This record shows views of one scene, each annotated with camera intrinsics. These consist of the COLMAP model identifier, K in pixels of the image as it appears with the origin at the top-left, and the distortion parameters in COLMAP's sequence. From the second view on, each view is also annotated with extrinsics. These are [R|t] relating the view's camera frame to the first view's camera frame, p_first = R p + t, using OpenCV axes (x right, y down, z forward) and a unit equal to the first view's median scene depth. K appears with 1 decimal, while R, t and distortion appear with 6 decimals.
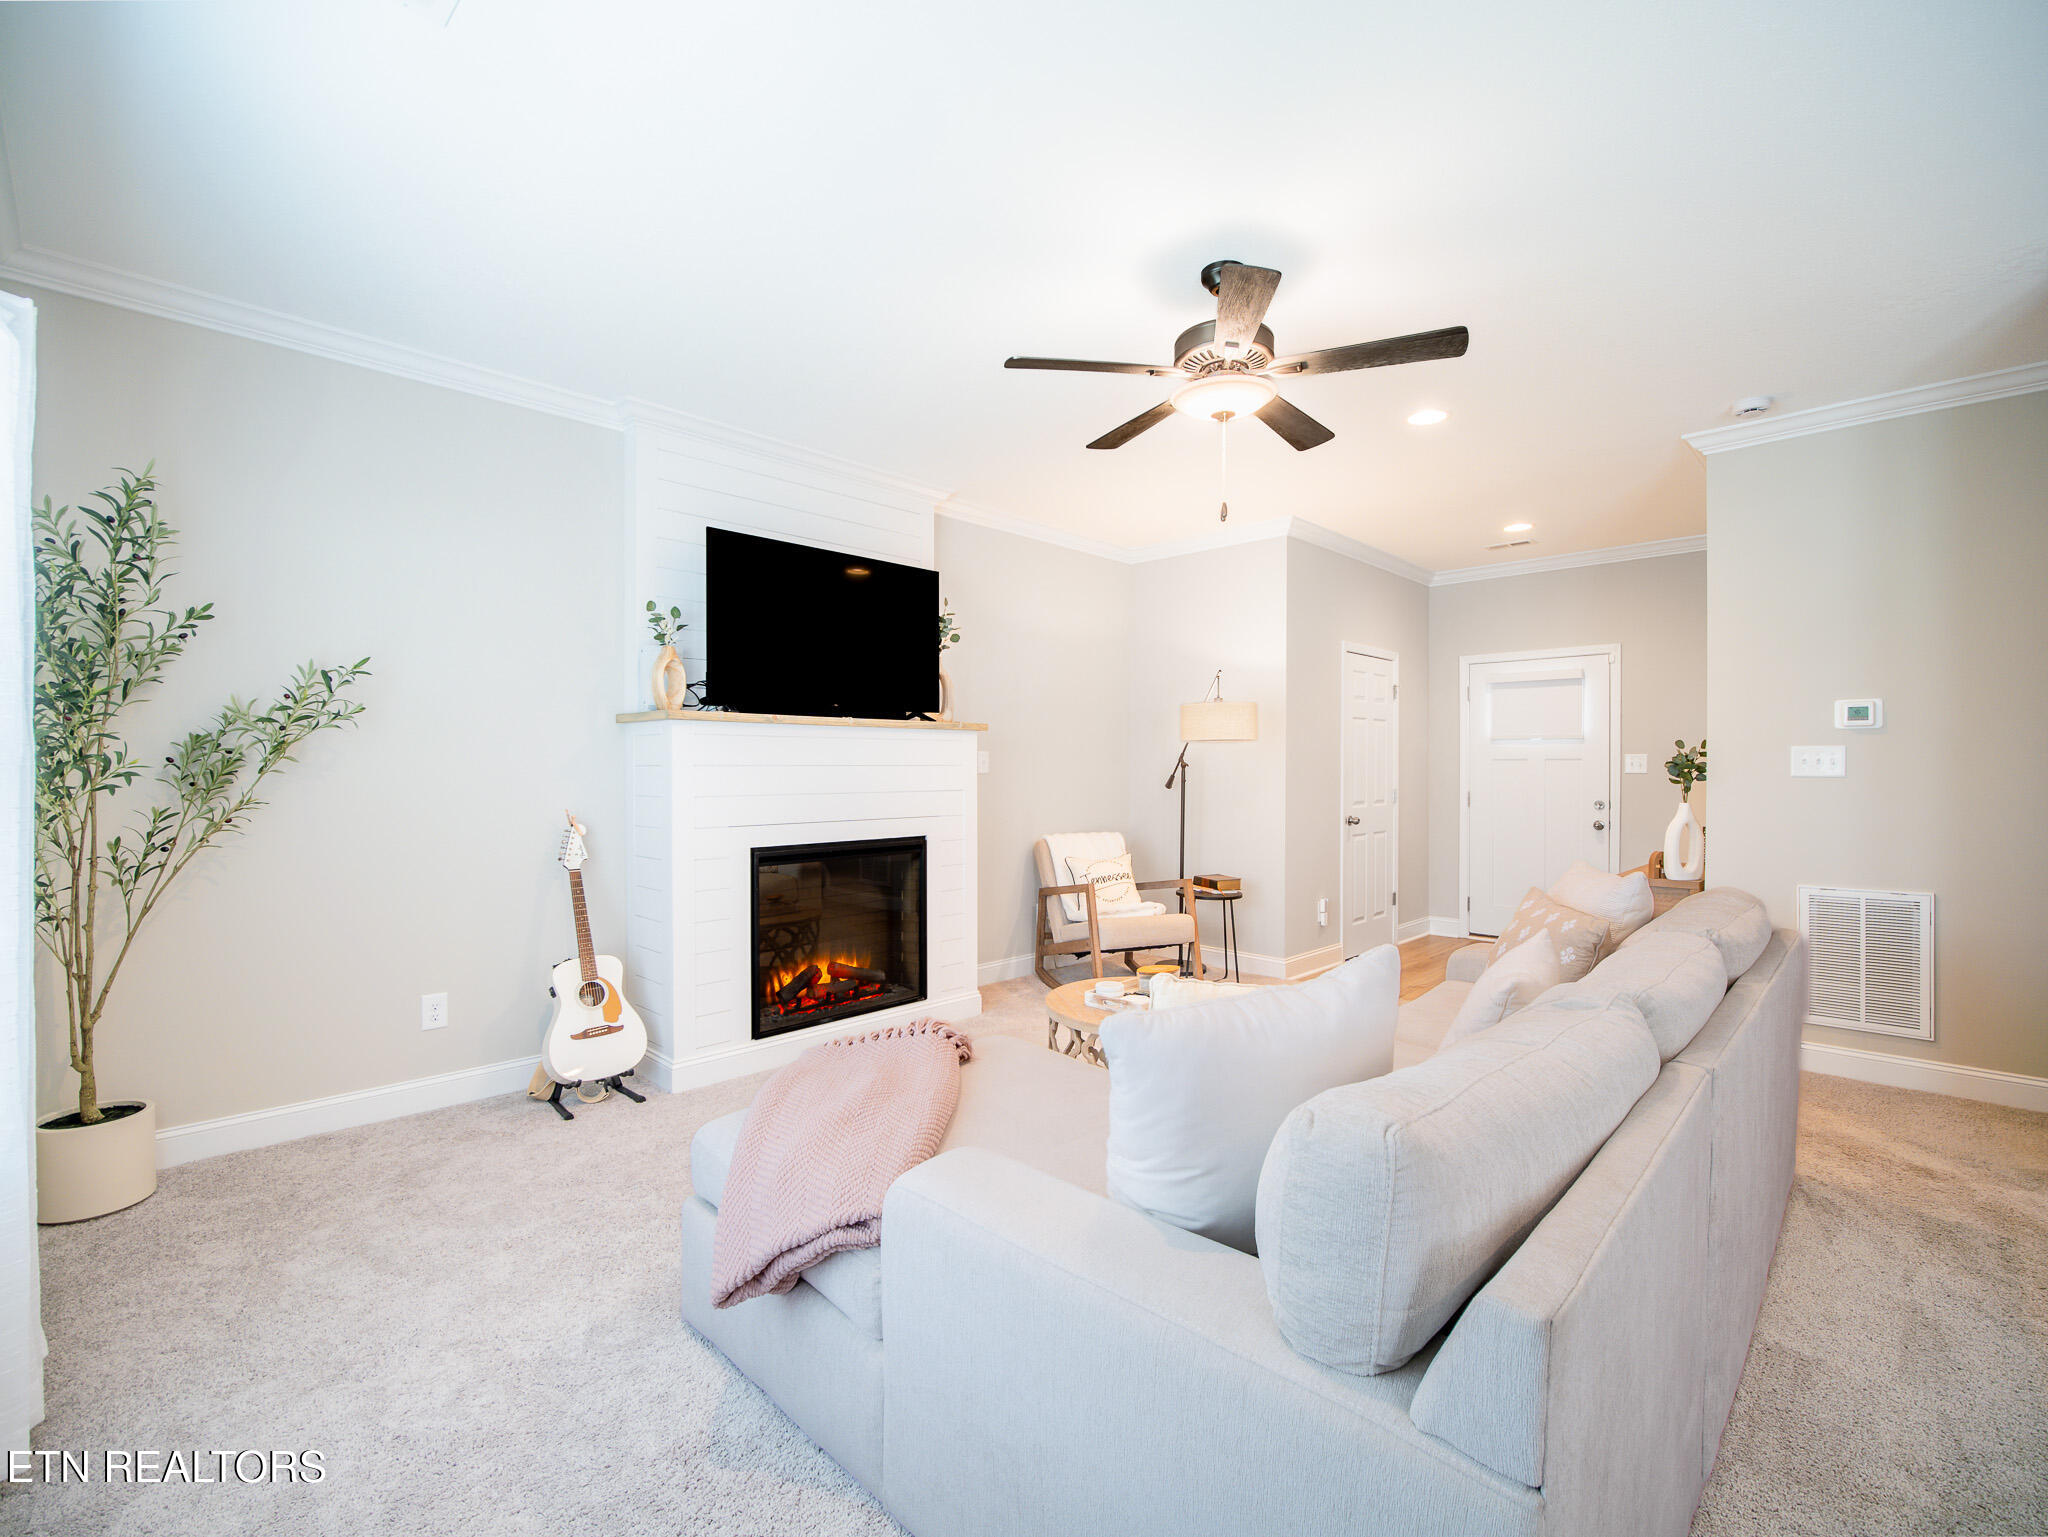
lens RADIAL K [[916.8, 0, 1020.2], [0, 916.8, 770.1], [0, 0, 1]] dist [-0.010712, -0.003850]
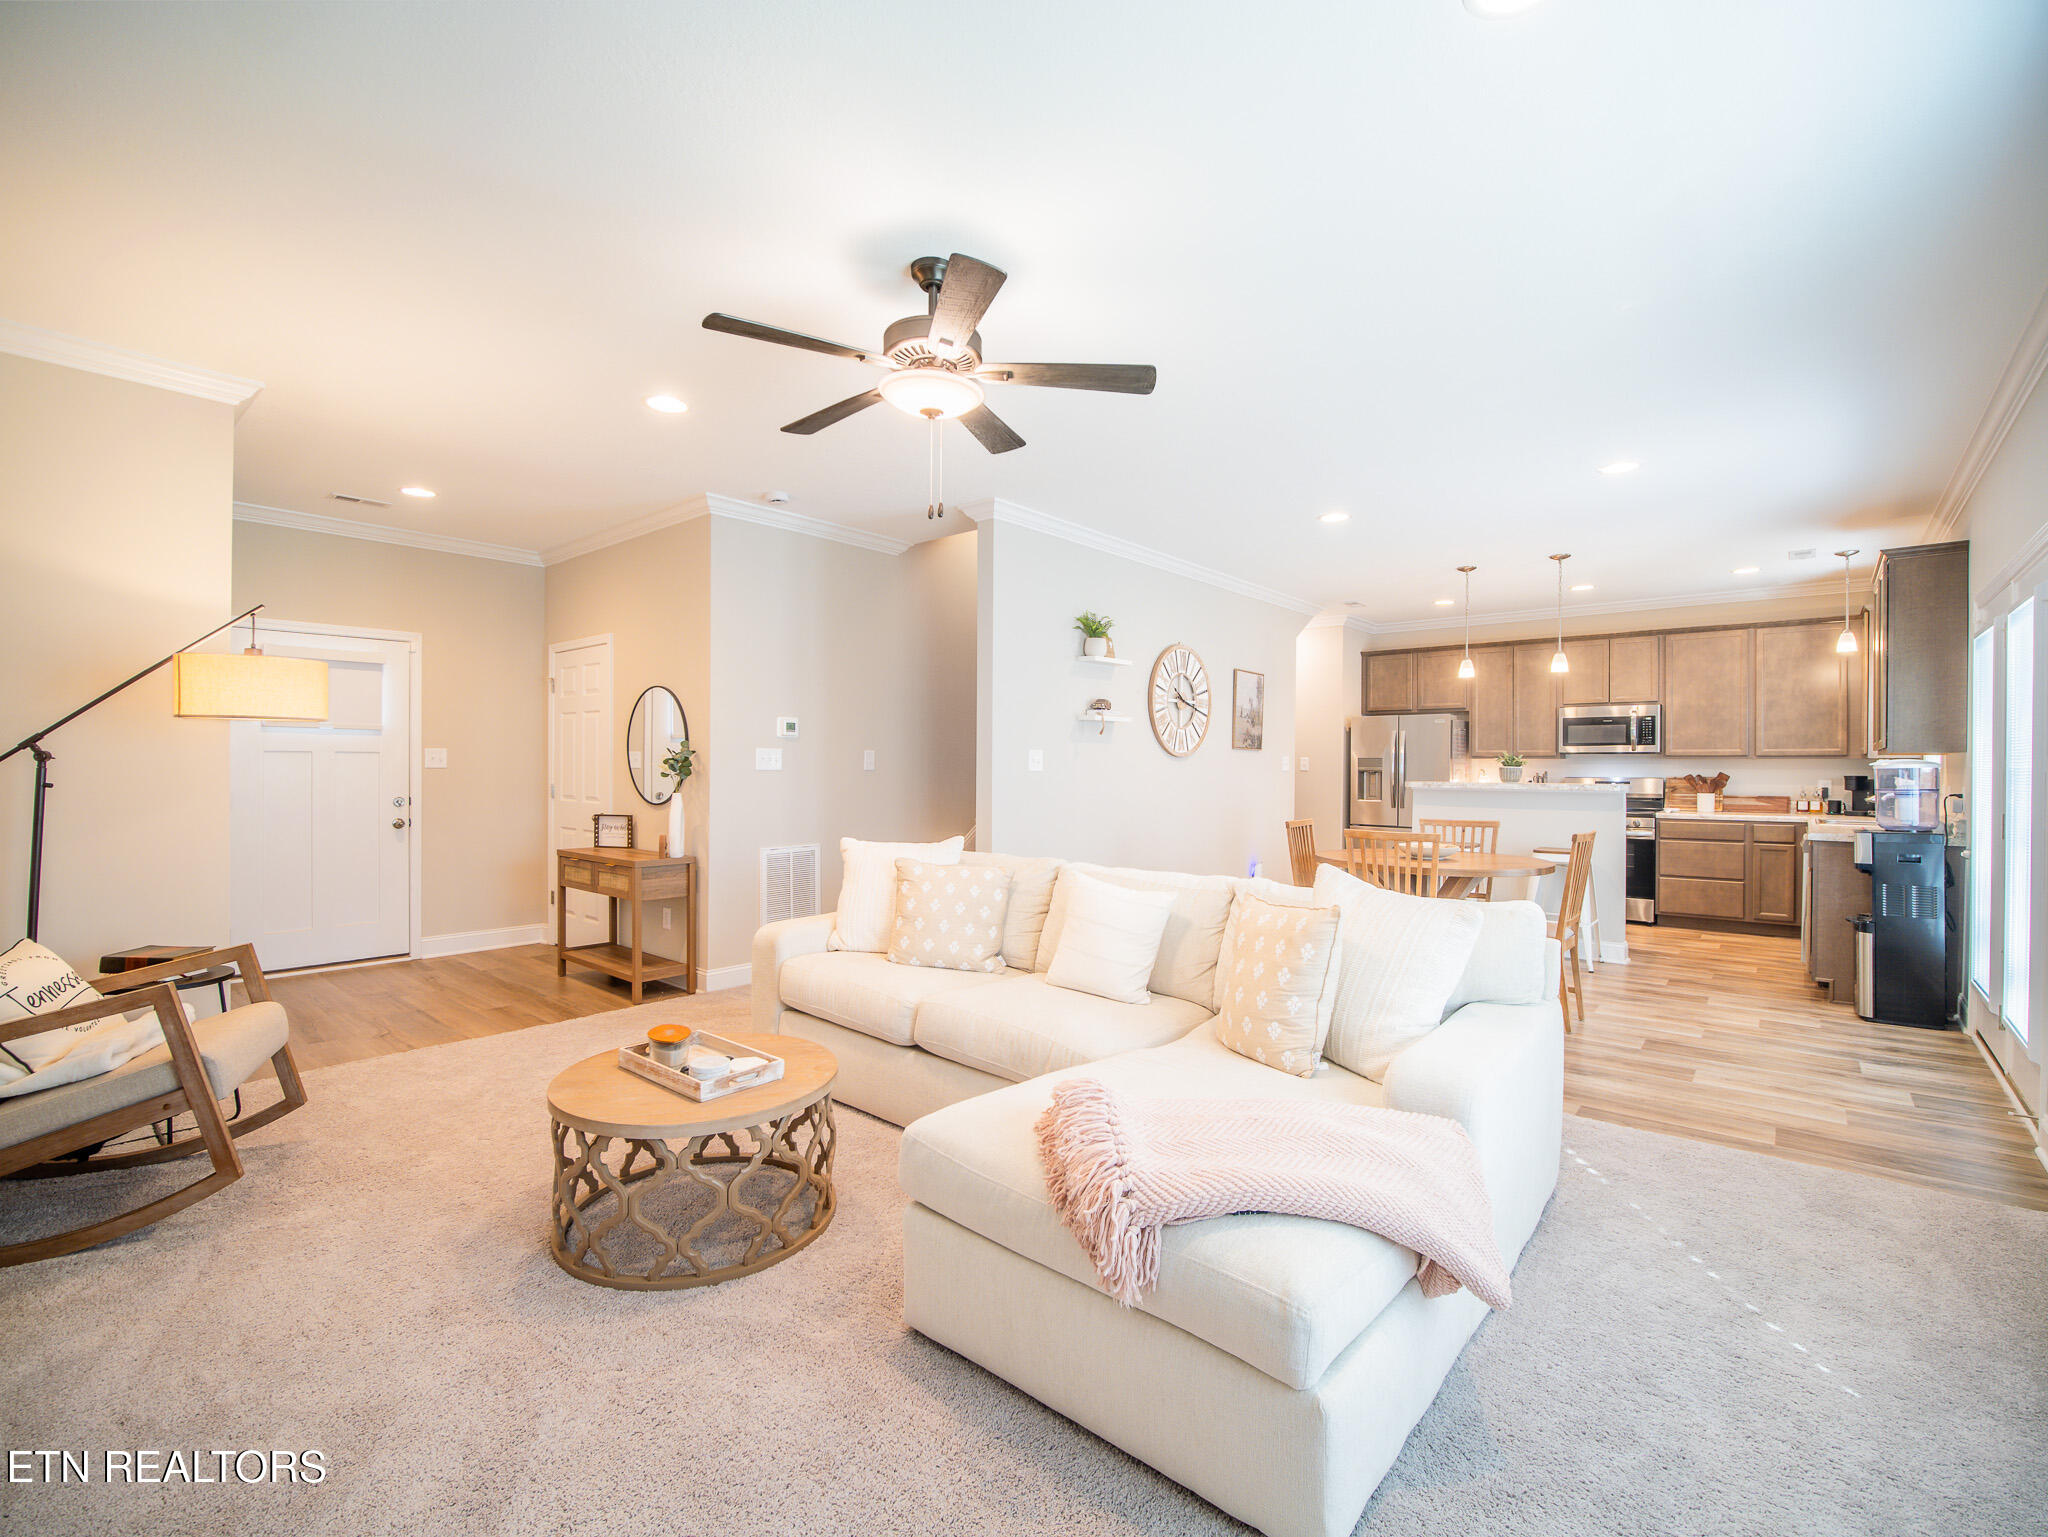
lens RADIAL K [[916.8, 0, 1020.2], [0, 916.8, 770.1], [0, 0, 1]] dist [-0.010712, -0.003850]
pose [[-0.062204, -0.007415, 0.998036, -0.569154], [-0.001739, 0.999972, 0.007321, -0.004014], [-0.998062, -0.001280, -0.062215, 0.702315]]
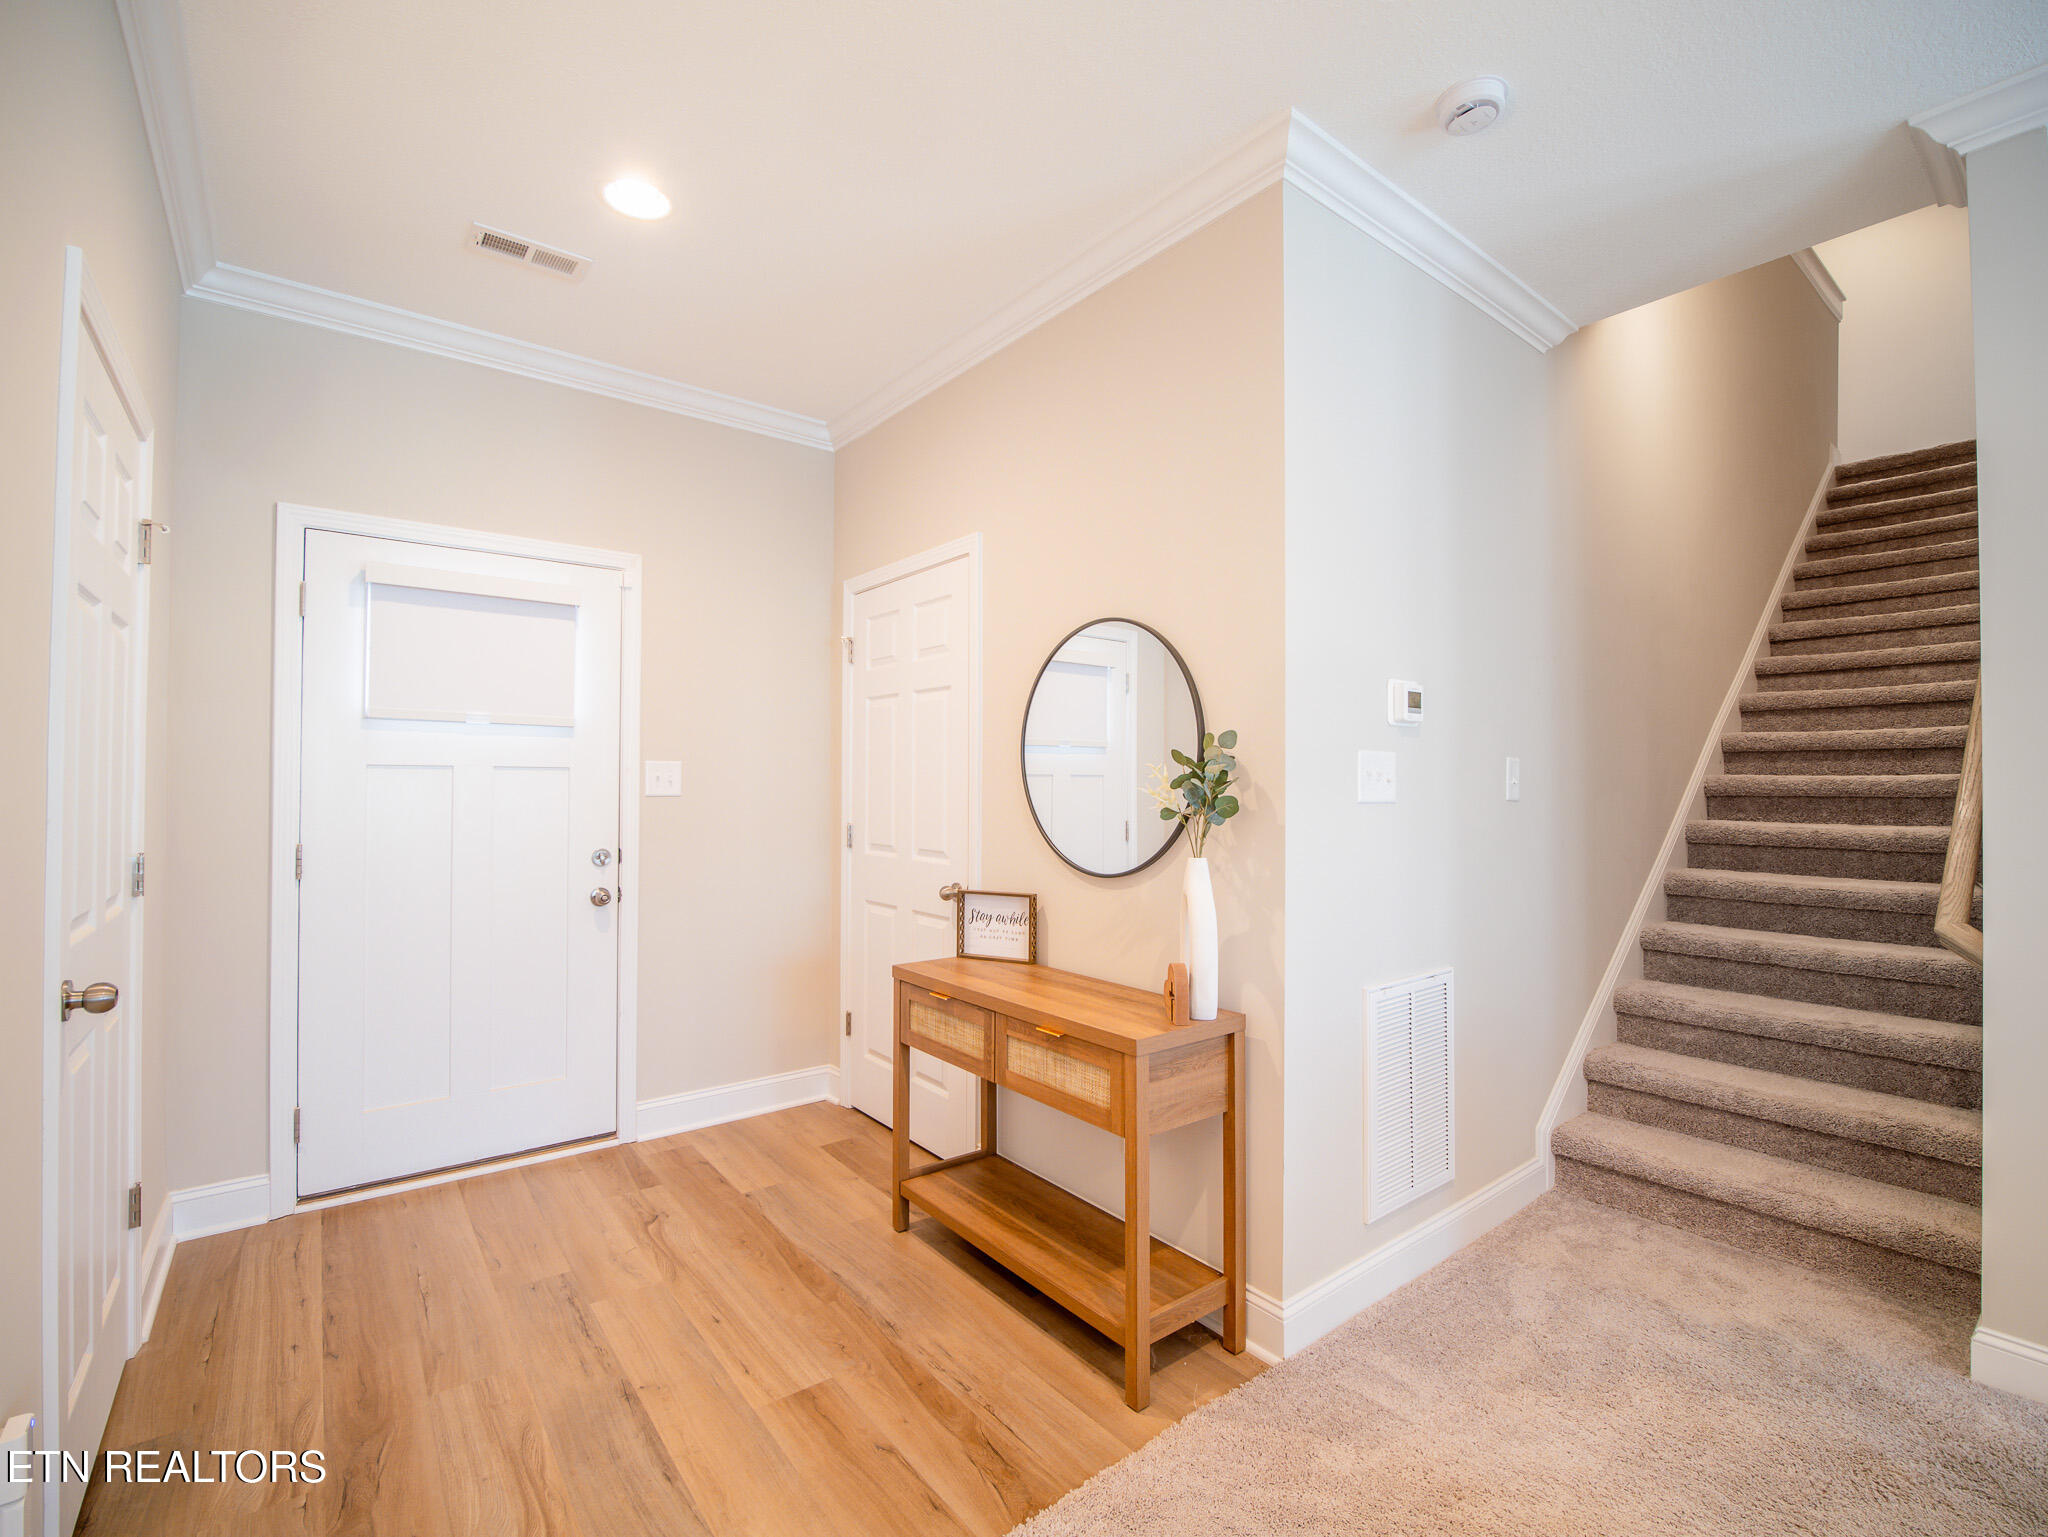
lens RADIAL K [[916.8, 0, 1020.2], [0, 916.8, 770.1], [0, 0, 1]] dist [-0.010712, -0.003850]
pose [[0.125955, 0.018143, 0.991870, 0.244681], [0.001402, 0.999829, -0.018466, -0.002575], [-0.992035, 0.003717, 0.125908, 1.164608]]
